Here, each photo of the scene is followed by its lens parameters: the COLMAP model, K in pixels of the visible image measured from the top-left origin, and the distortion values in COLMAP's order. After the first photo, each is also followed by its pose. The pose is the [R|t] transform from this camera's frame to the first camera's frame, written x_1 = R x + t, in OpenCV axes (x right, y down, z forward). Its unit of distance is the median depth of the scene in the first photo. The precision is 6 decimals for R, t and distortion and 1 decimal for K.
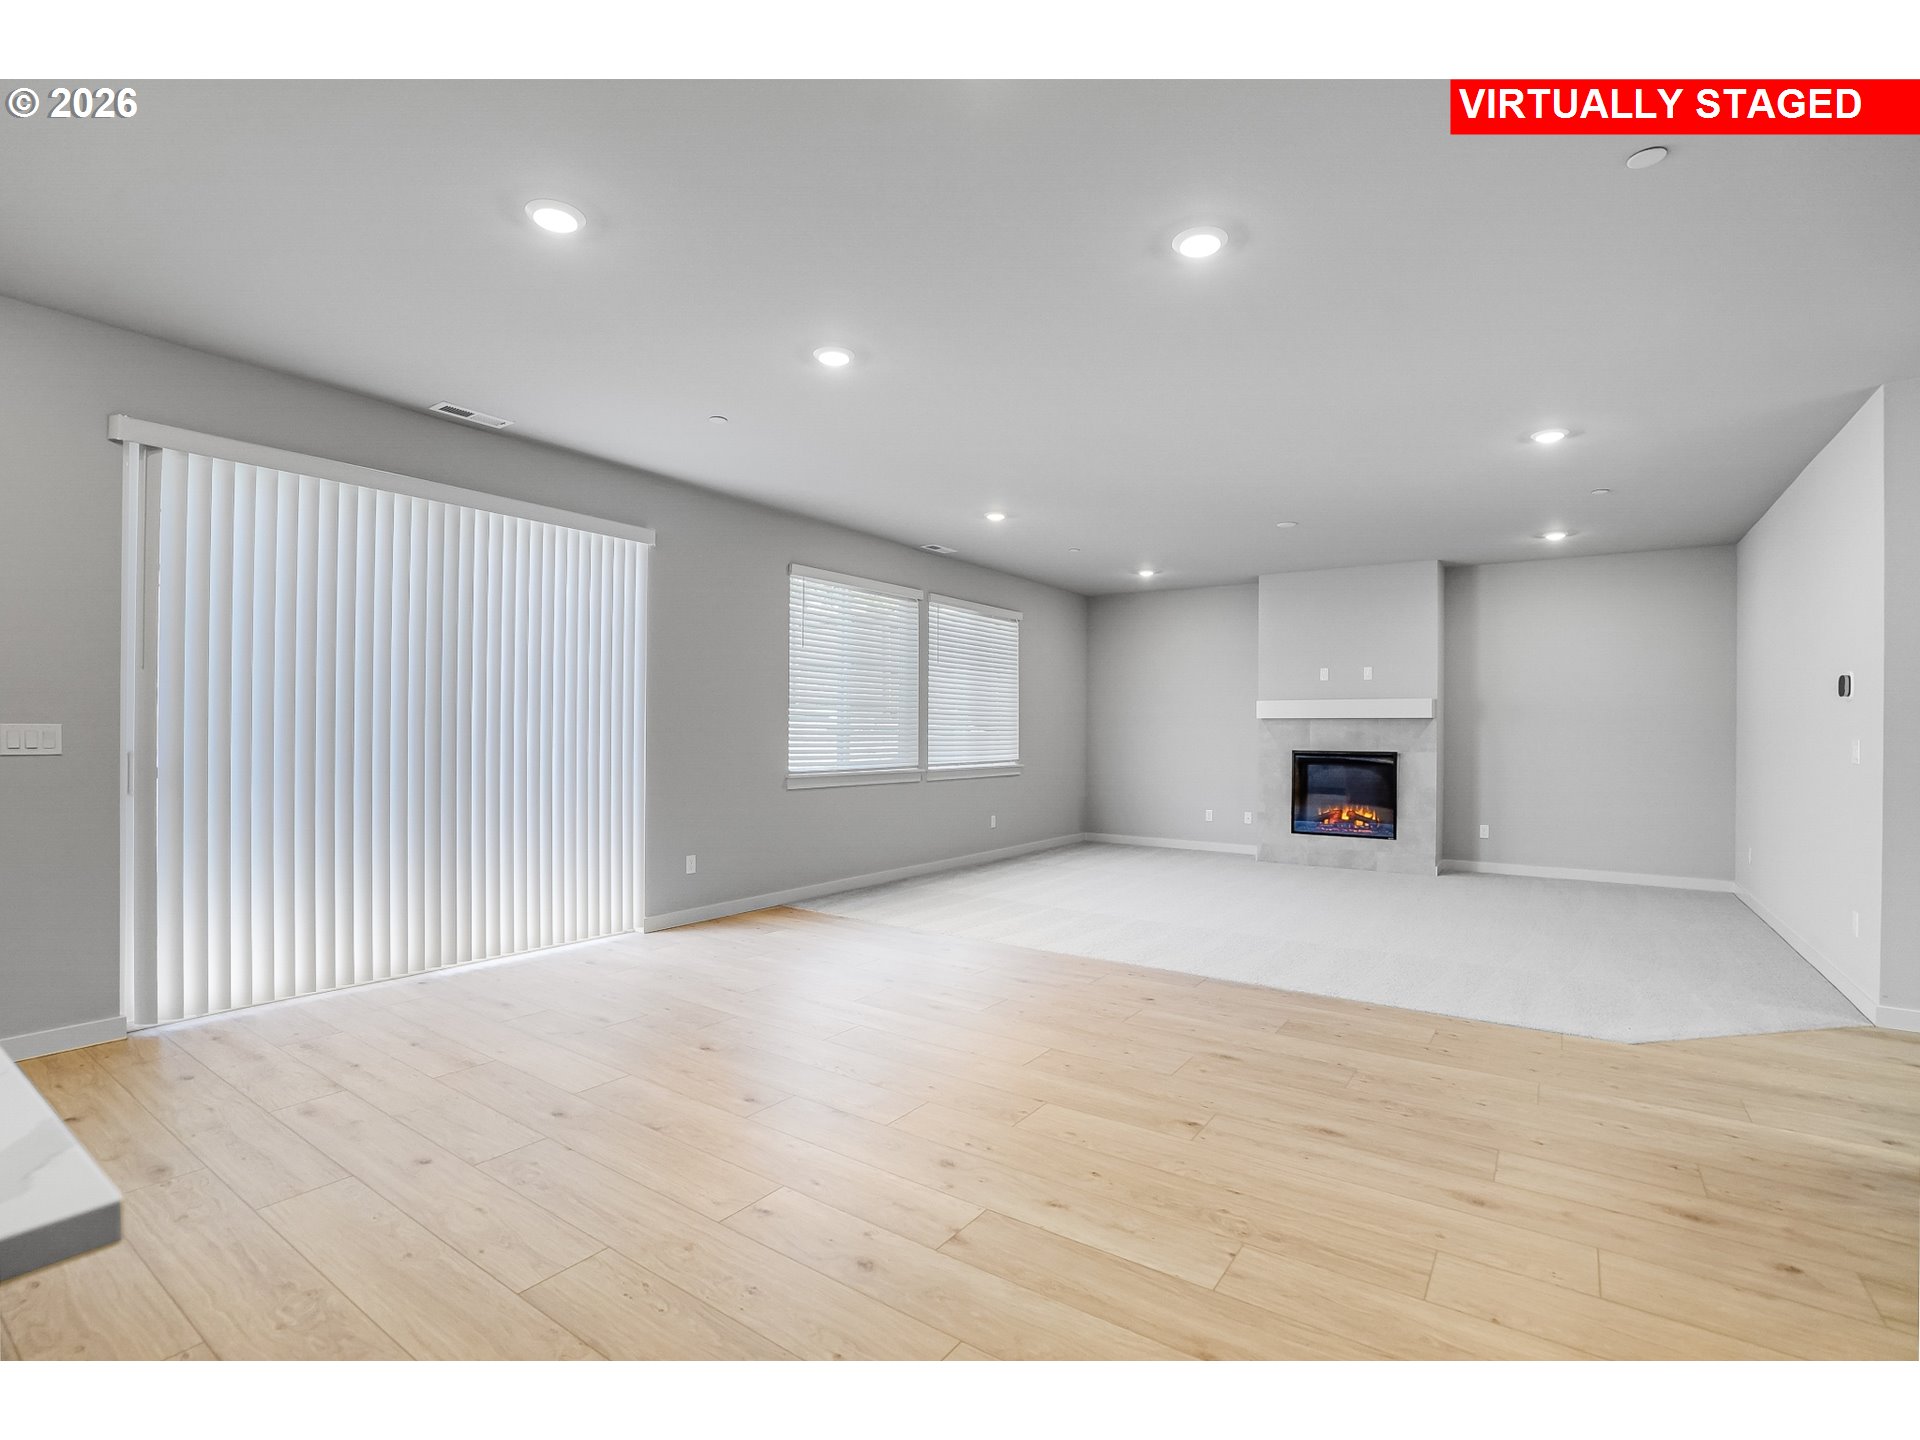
lens RADIAL K [[896.2, 0, 955.2], [0, 896.2, 722.1], [0, 0, 1]] dist [-0.057196, 0.027443]
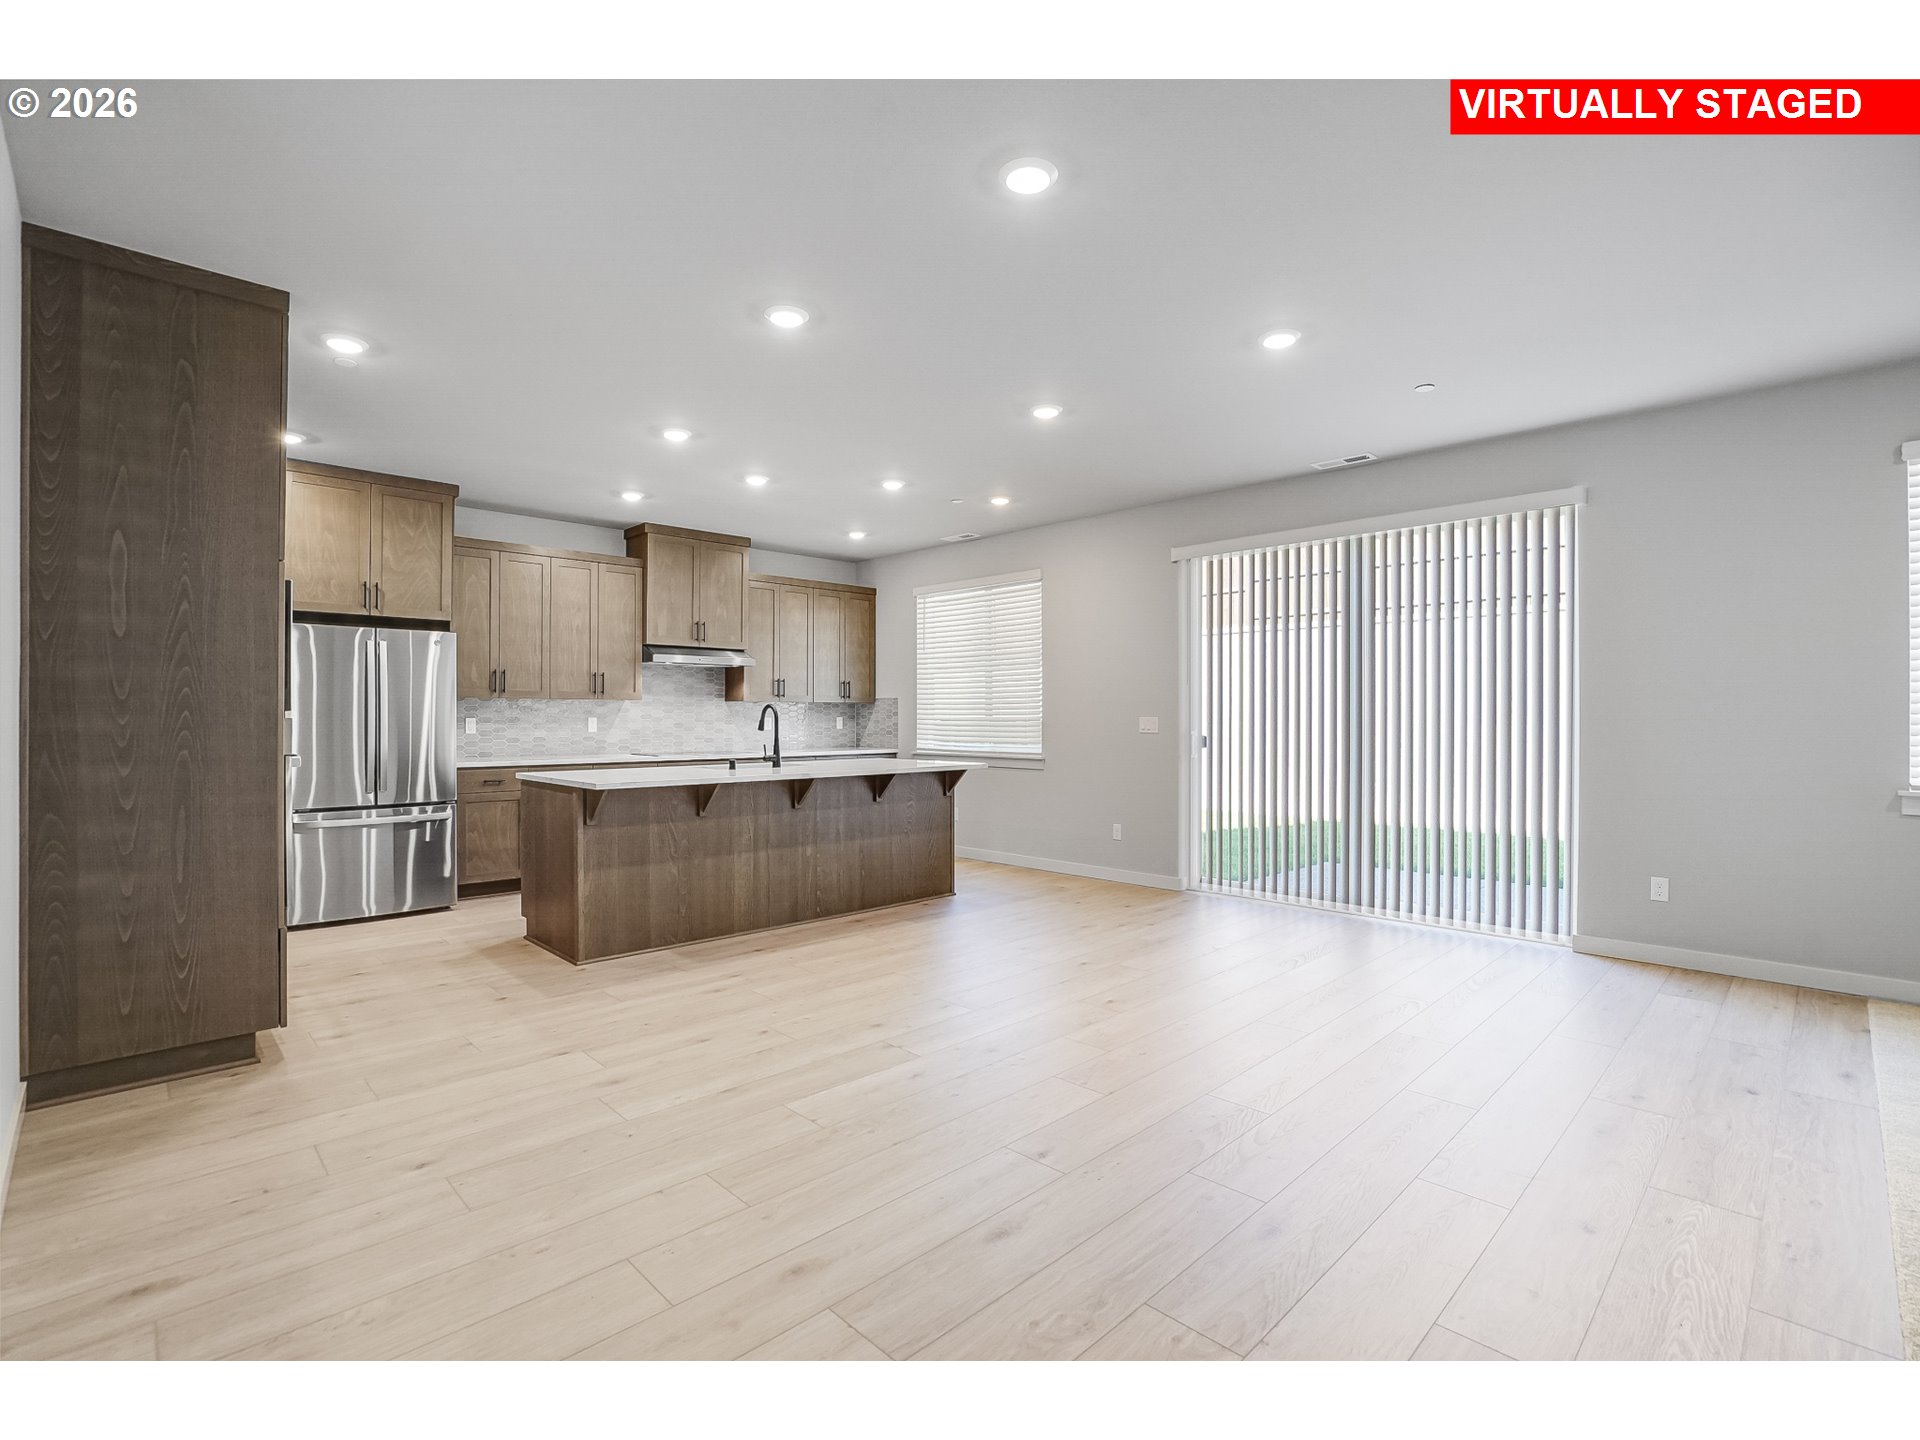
lens RADIAL K [[896.2, 0, 955.2], [0, 896.2, 722.1], [0, 0, 1]] dist [-0.057196, 0.027443]
pose [[-0.193376, -0.003803, -0.981117, 1.060683], [0.009273, 0.999941, -0.005703, 0.021863], [0.981081, -0.010201, -0.193329, 0.997689]]
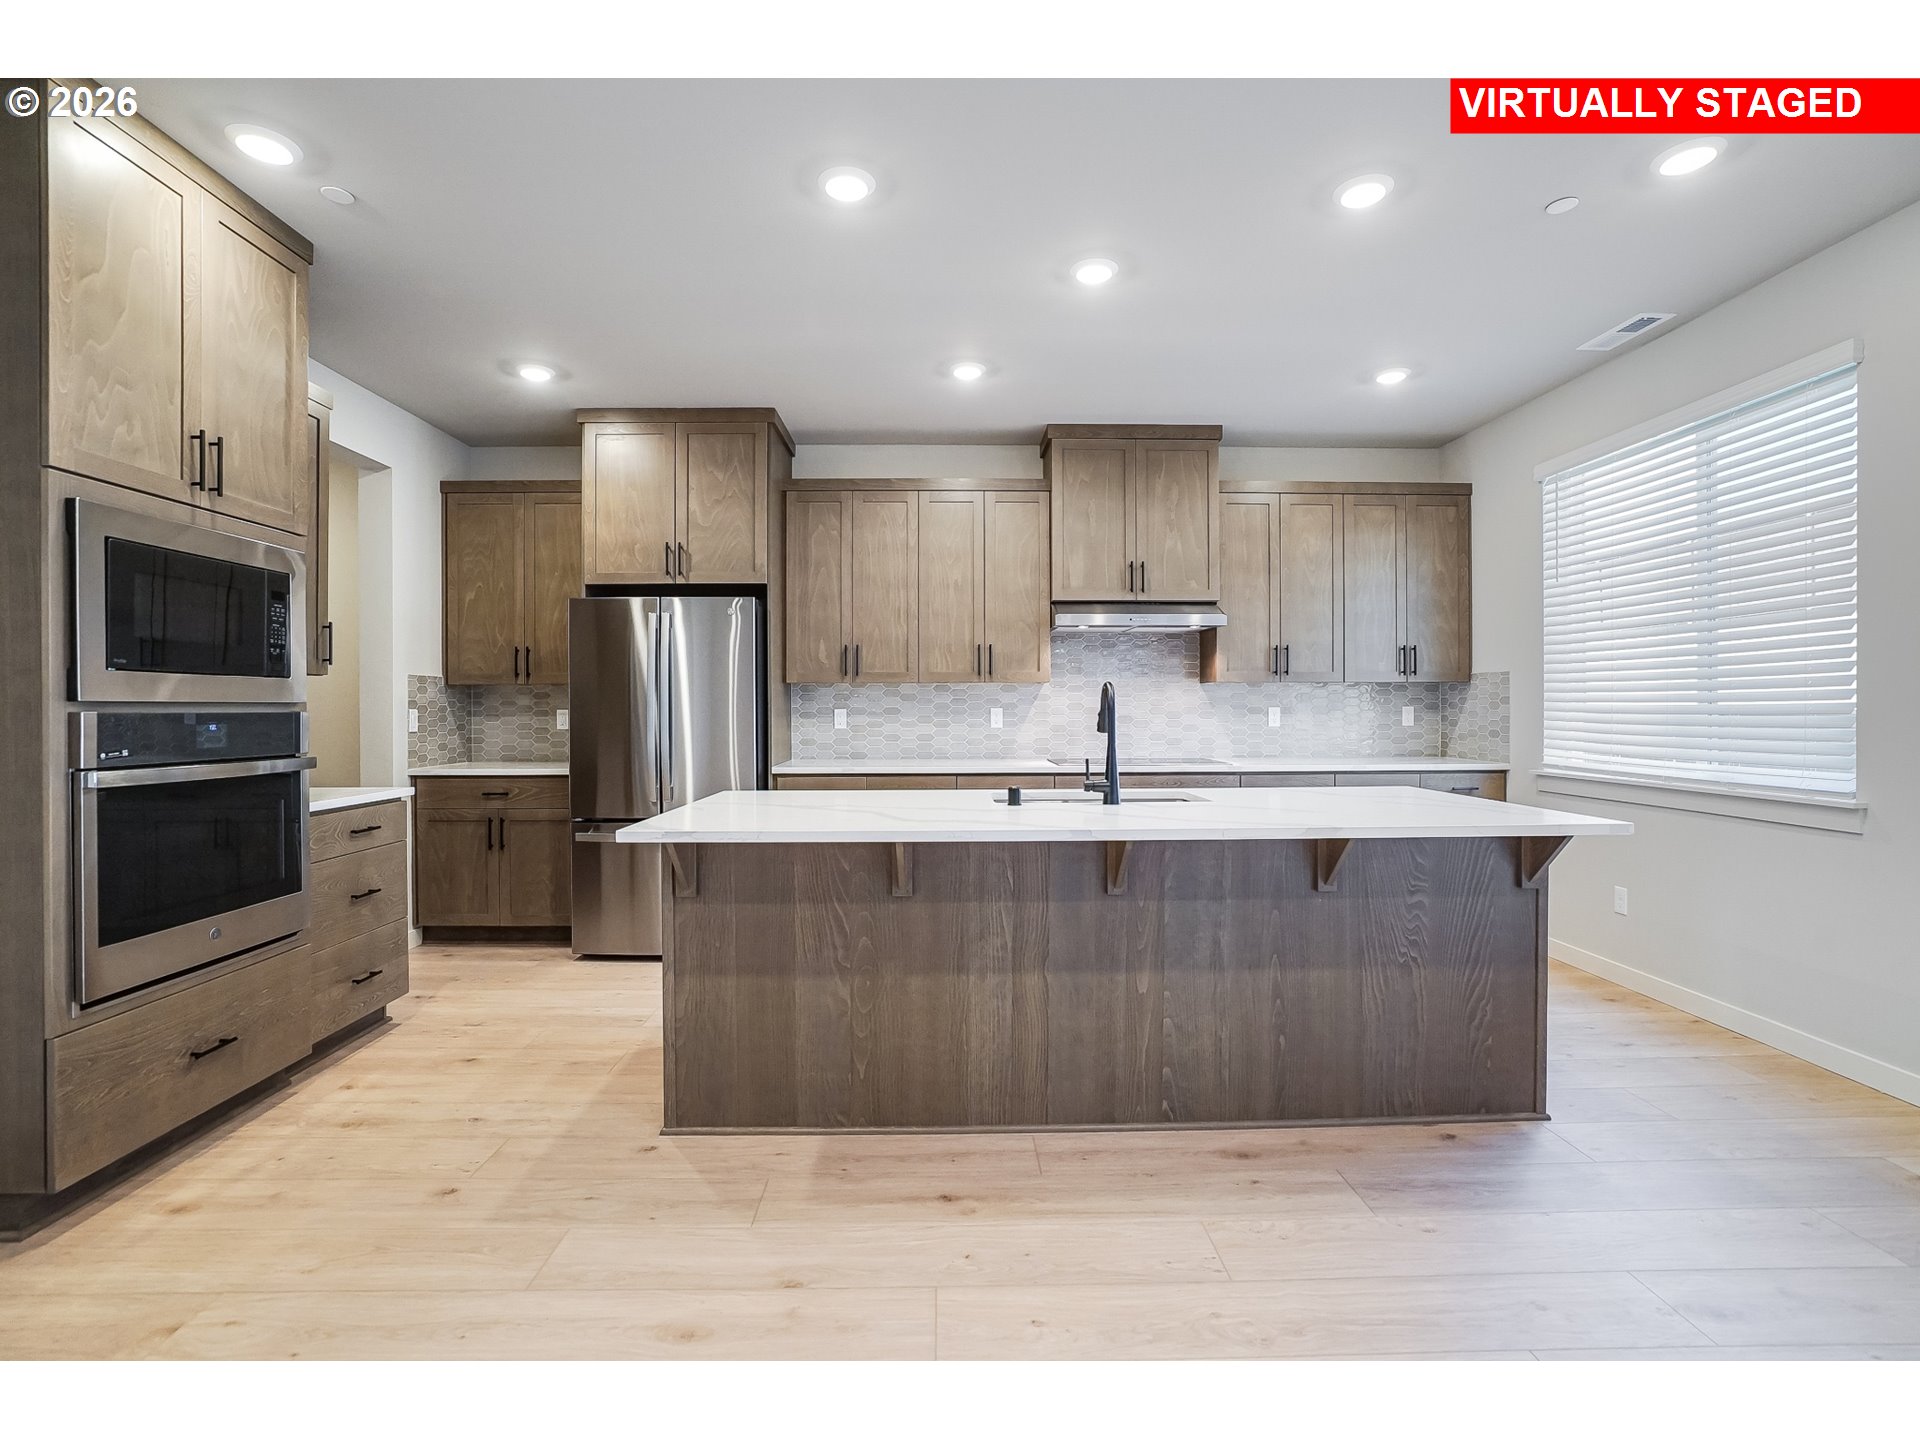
lens RADIAL K [[896.2, 0, 955.2], [0, 896.2, 722.1], [0, 0, 1]] dist [-0.057196, 0.027443]
pose [[-0.810486, 0.002721, -0.585751, 0.028097], [0.002567, 0.999996, 0.001093, 0.012336], [0.585752, -0.000617, -0.810490, 0.954821]]
